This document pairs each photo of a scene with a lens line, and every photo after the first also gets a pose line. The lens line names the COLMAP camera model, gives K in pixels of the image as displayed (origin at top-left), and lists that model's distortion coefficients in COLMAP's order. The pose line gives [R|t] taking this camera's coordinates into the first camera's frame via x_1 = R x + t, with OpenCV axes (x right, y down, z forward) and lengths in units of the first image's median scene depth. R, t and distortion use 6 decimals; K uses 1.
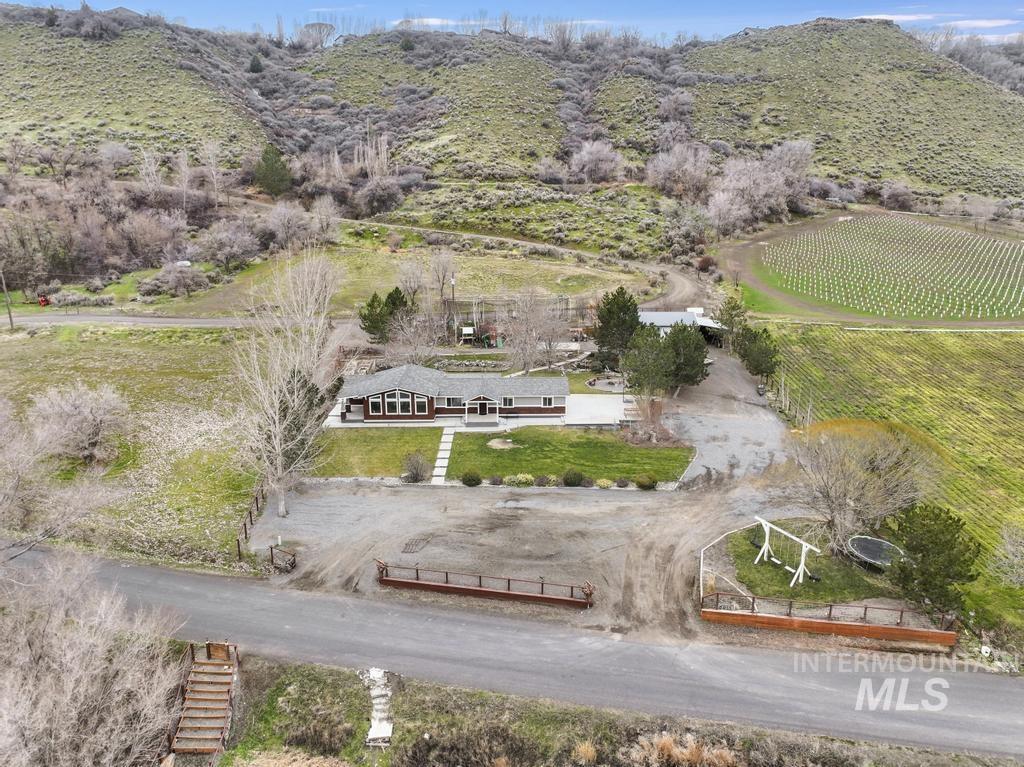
lens RADIAL K [[717.0, 0, 519.9], [0, 717.0, 375.3], [0, 0, 1]] dist [0.002042, 0.008749]
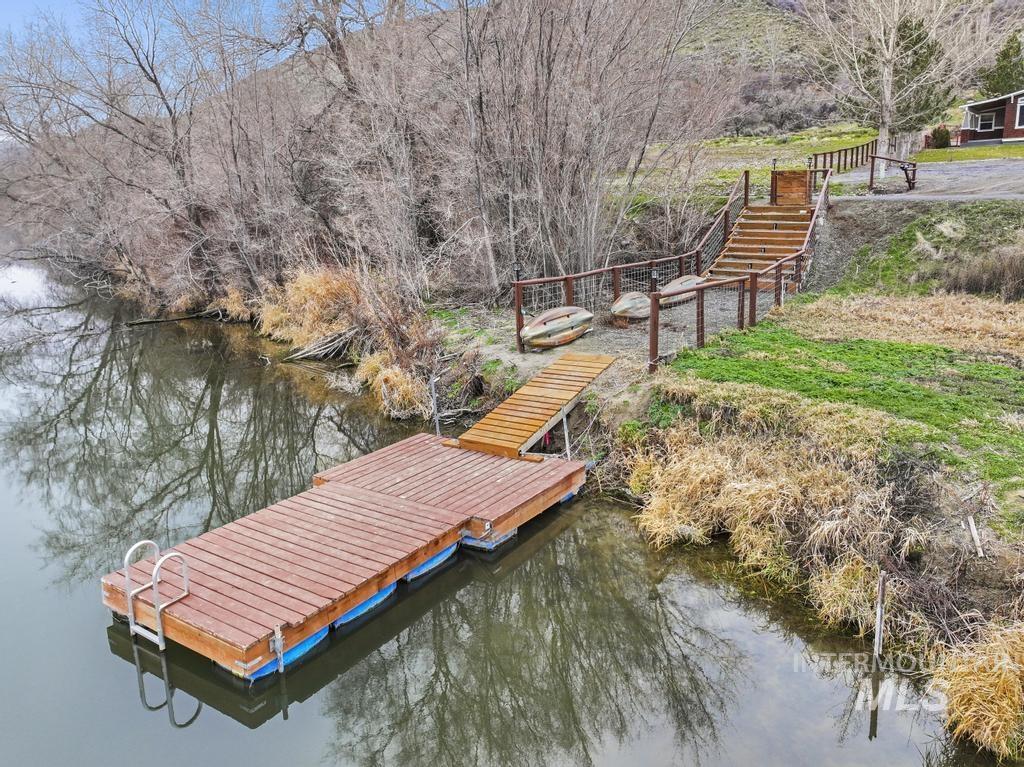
lens RADIAL K [[751.8, 0, 543.1], [0, 751.8, 317.8], [0, 0, 1]] dist [0.003167, 0.007674]
pose [[0.789132, 0.083350, -0.608542, -0.036686], [-0.131995, 0.990615, -0.035485, 0.090269], [0.599873, 0.108326, 0.792728, 0.076739]]
